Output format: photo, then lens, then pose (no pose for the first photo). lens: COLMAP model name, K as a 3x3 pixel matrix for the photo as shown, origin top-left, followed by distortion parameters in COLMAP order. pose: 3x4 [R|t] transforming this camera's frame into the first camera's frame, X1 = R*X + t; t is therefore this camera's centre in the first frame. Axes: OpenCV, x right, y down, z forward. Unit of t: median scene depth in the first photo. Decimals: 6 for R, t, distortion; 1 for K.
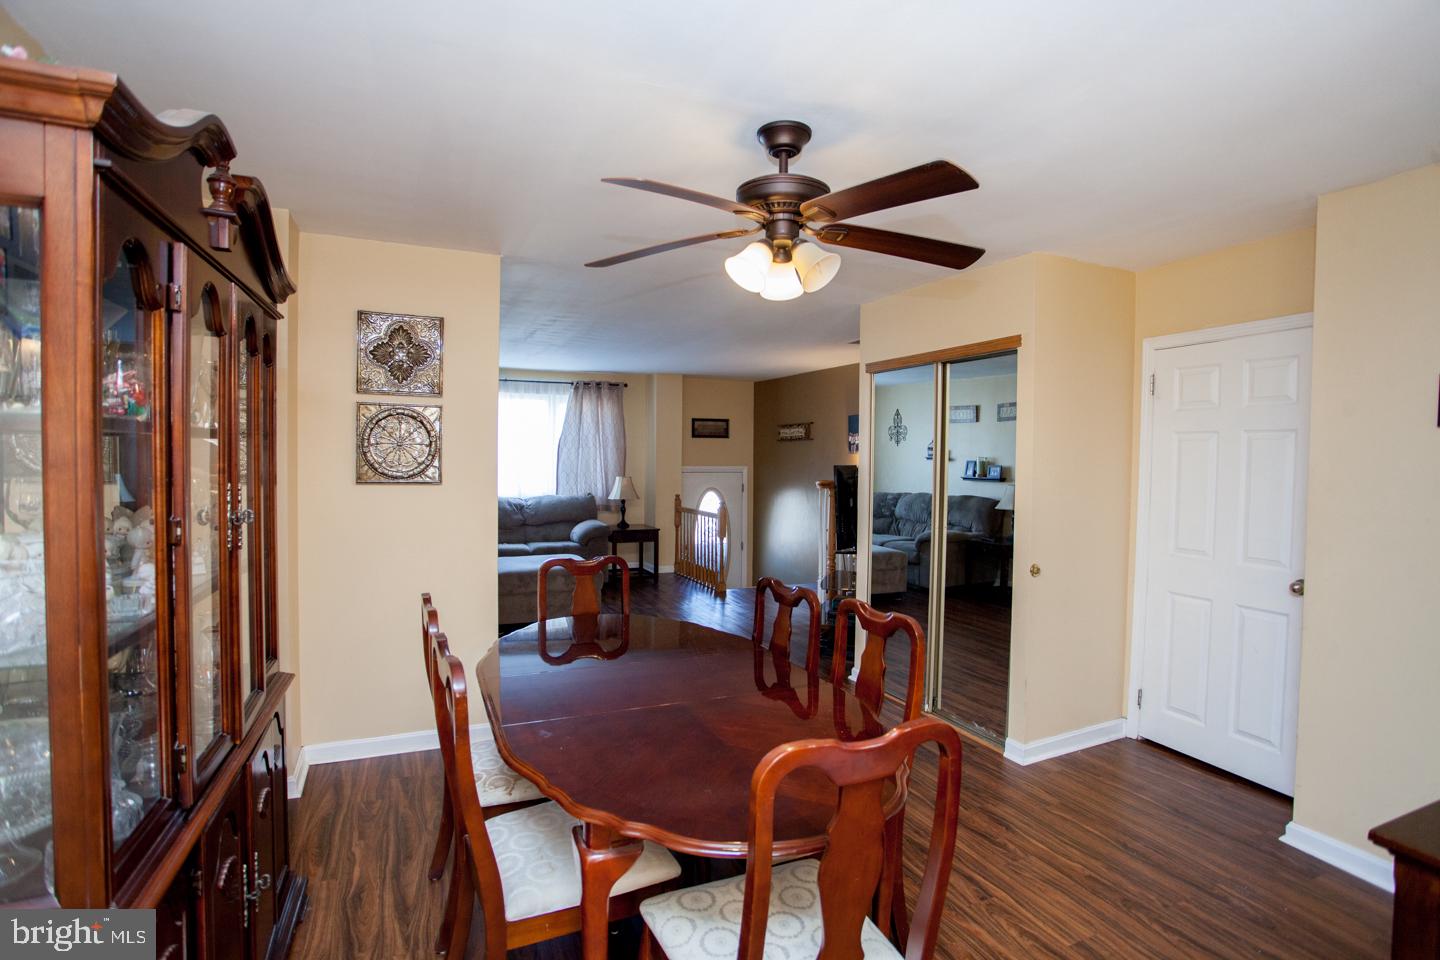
lens RADIAL K [[702.4, 0, 723.1], [0, 702.4, 475.4], [0, 0, 1]] dist [-0.073358, 0.030243]
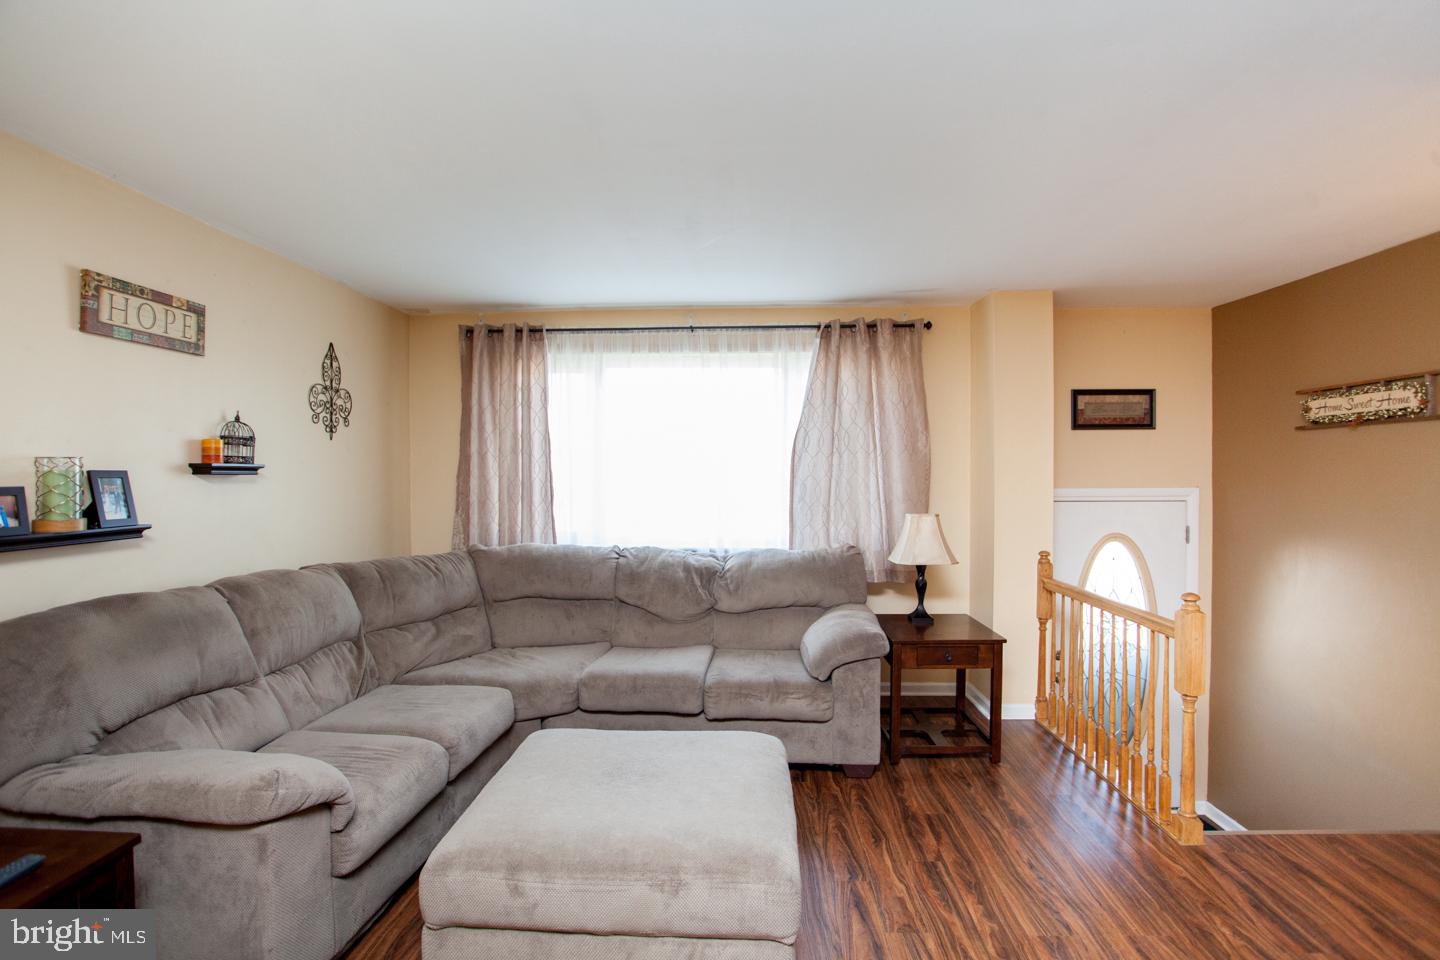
lens RADIAL K [[702.4, 0, 718.8], [0, 702.4, 478.4], [0, 0, 1]] dist [-0.073358, 0.030243]
pose [[0.893520, -0.007499, -0.448960, -0.053545], [-0.000793, 0.999833, -0.018278, -0.012690], [0.449022, 0.016687, 0.893365, 0.512959]]
